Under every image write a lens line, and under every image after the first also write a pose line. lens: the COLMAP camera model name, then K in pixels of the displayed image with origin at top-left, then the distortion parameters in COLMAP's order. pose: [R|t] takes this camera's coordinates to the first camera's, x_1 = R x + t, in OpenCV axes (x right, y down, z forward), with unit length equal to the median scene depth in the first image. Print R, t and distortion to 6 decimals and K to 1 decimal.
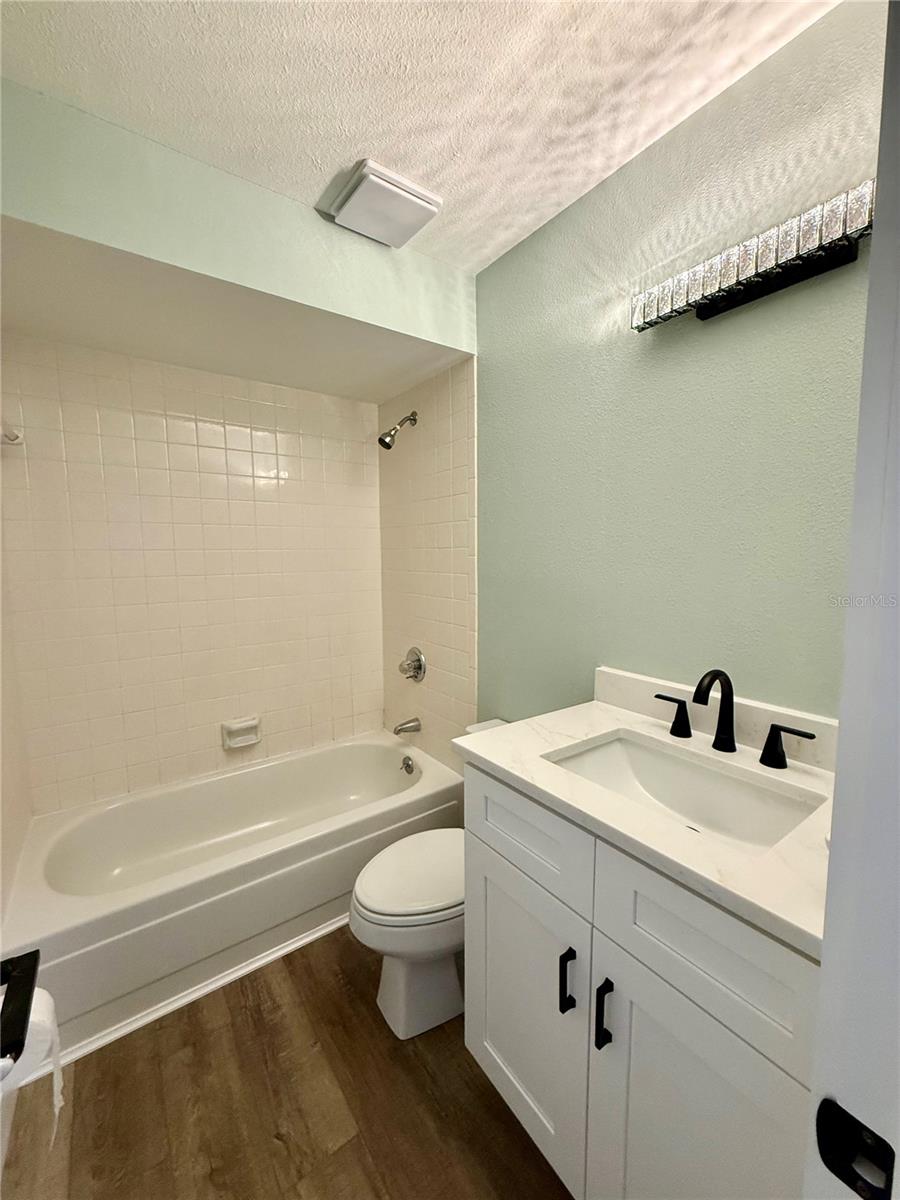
lens RADIAL K [[479.5, 0, 456.2], [0, 479.5, 600.8], [0, 0, 1]] dist [-0.000528, 0.000545]
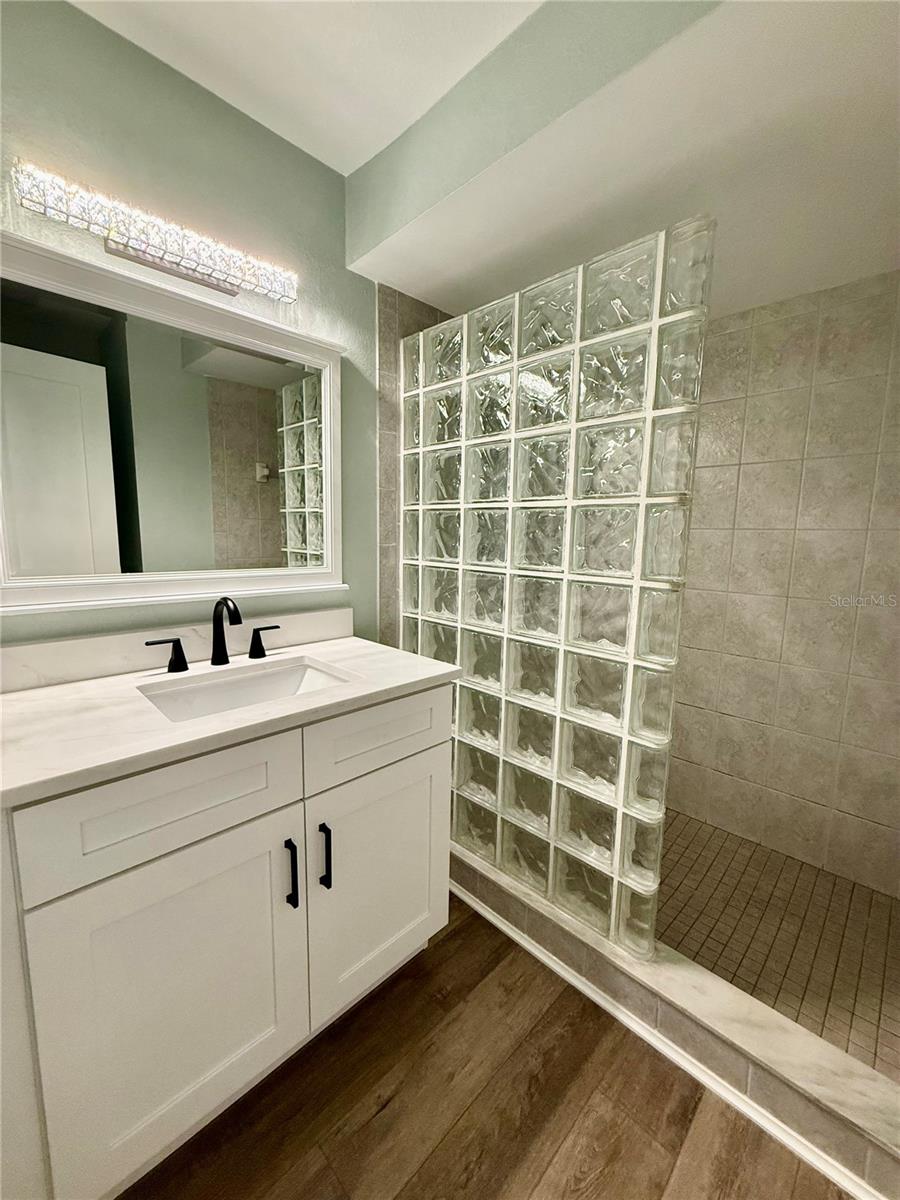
lens RADIAL K [[479.5, 0, 454.0], [0, 479.5, 599.0], [0, 0, 1]] dist [-0.000528, 0.000545]
pose [[-0.147561, -0.132883, 0.980086, -0.537734], [0.094263, 0.984533, 0.147678, 0.022445], [-0.984551, 0.114177, -0.132752, 0.449737]]
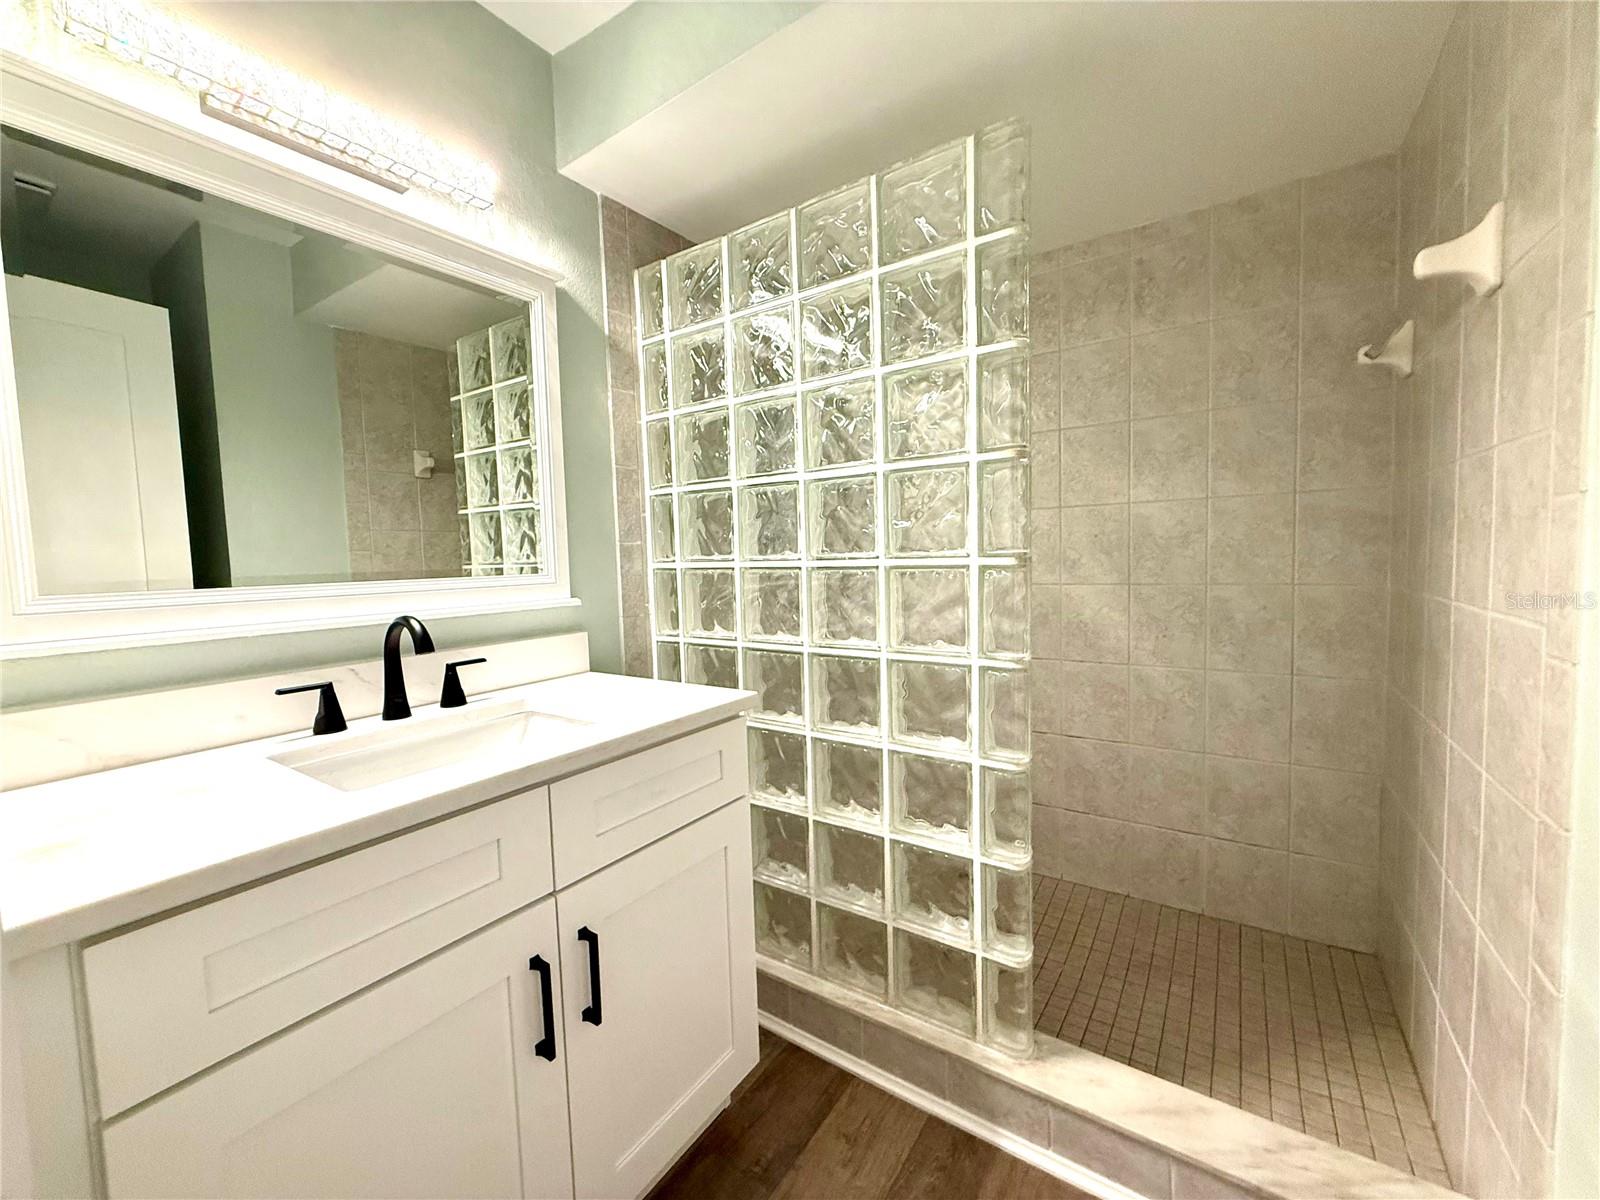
lens RADIAL K [[639.4, 0, 800.0], [0, 639.4, 599.2], [0, 0, 1]] dist [-0.000528, 0.000545]
pose [[-0.322119, -0.050719, 0.945339, -0.520069], [0.139239, 0.985166, 0.100301, 0.079071], [-0.936404, 0.163937, -0.310279, 0.531668]]
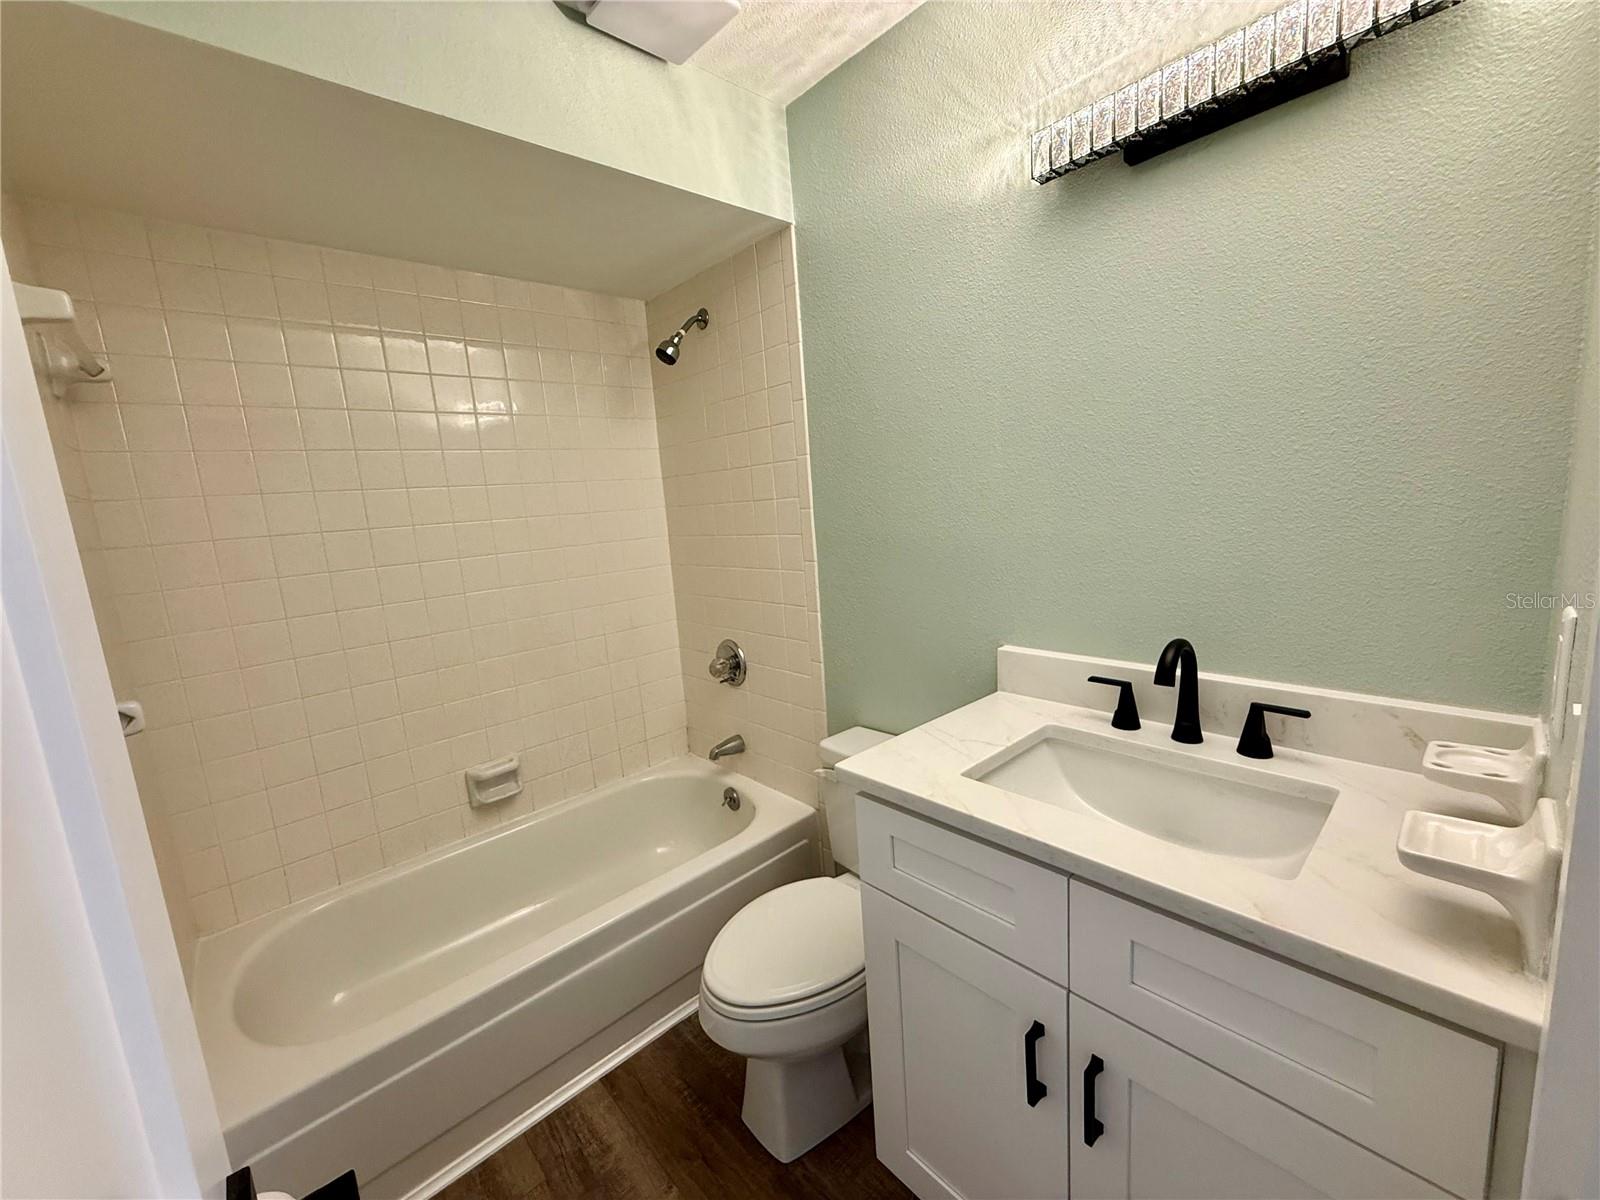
lens RADIAL K [[639.4, 0, 802.7], [0, 639.4, 599.4], [0, 0, 1]] dist [-0.000528, 0.000545]
pose [[0.991411, -0.081212, 0.102517, -0.112357], [0.075780, 0.995561, 0.055817, -0.015618], [-0.106594, -0.047569, 0.993164, 0.043728]]
